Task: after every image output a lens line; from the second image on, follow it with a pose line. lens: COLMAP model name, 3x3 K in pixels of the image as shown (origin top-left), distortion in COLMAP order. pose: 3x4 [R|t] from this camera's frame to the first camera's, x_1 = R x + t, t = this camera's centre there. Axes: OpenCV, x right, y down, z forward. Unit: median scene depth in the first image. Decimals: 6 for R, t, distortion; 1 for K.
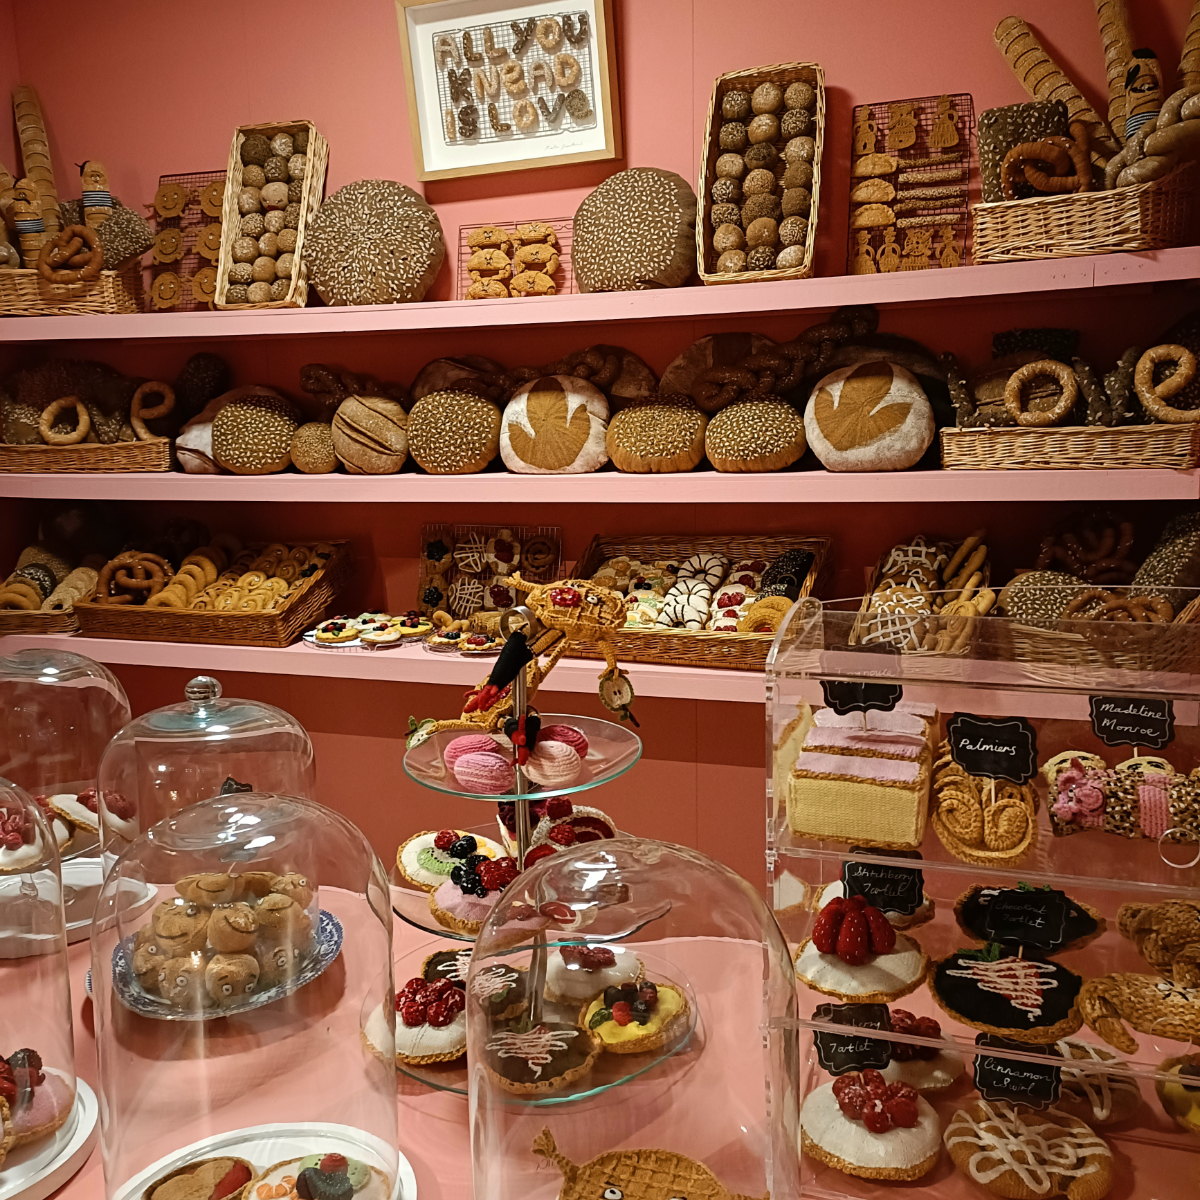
lens RADIAL K [[1169.9, 0, 600.0], [0, 1169.9, 600.0], [0, 0, 1]] dist [0.058013, -0.035128]
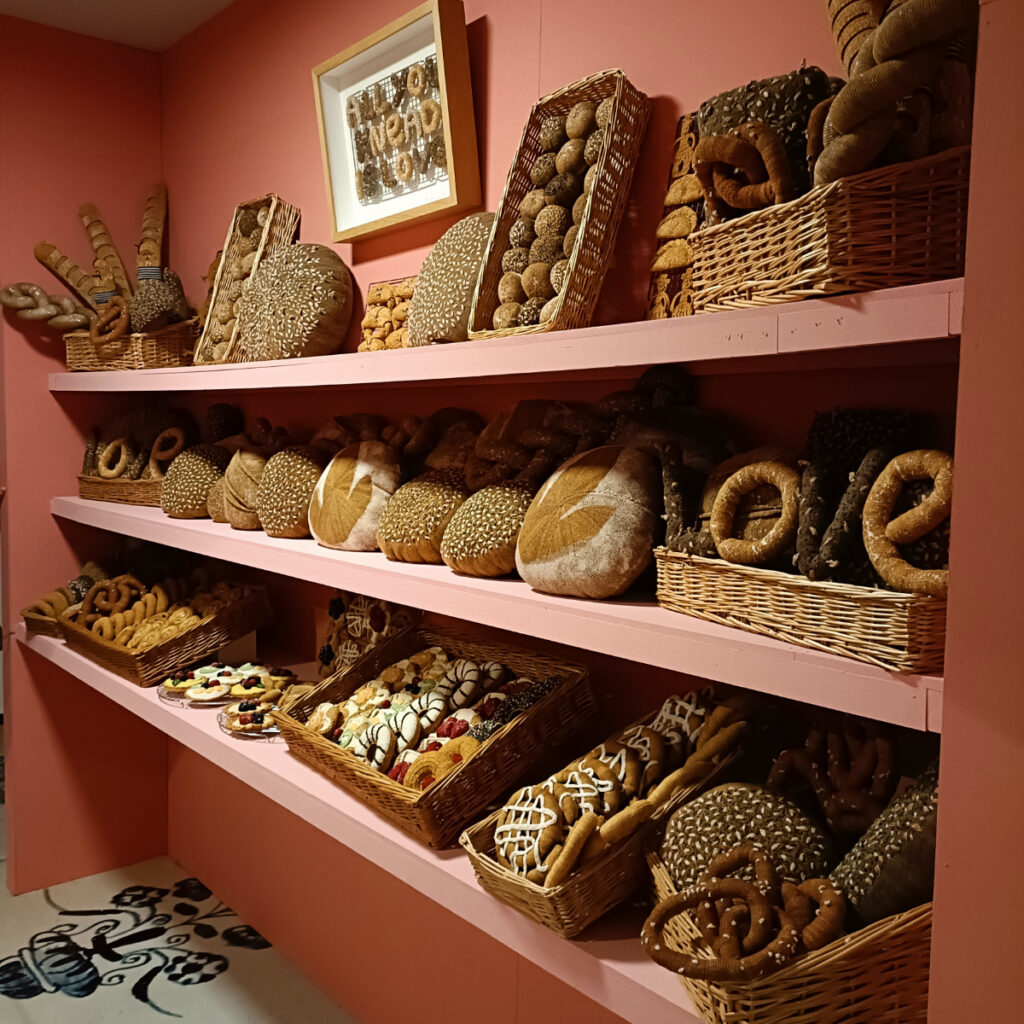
lens RADIAL K [[998.3, 0, 512.0], [0, 998.3, 512.0], [0, 0, 1]] dist [0.058013, -0.035128]
pose [[0.856082, 0.080970, -0.510459, 0.477879], [-0.122899, 0.991214, -0.048884, -0.116827], [0.502016, 0.104584, 0.858512, 0.409096]]
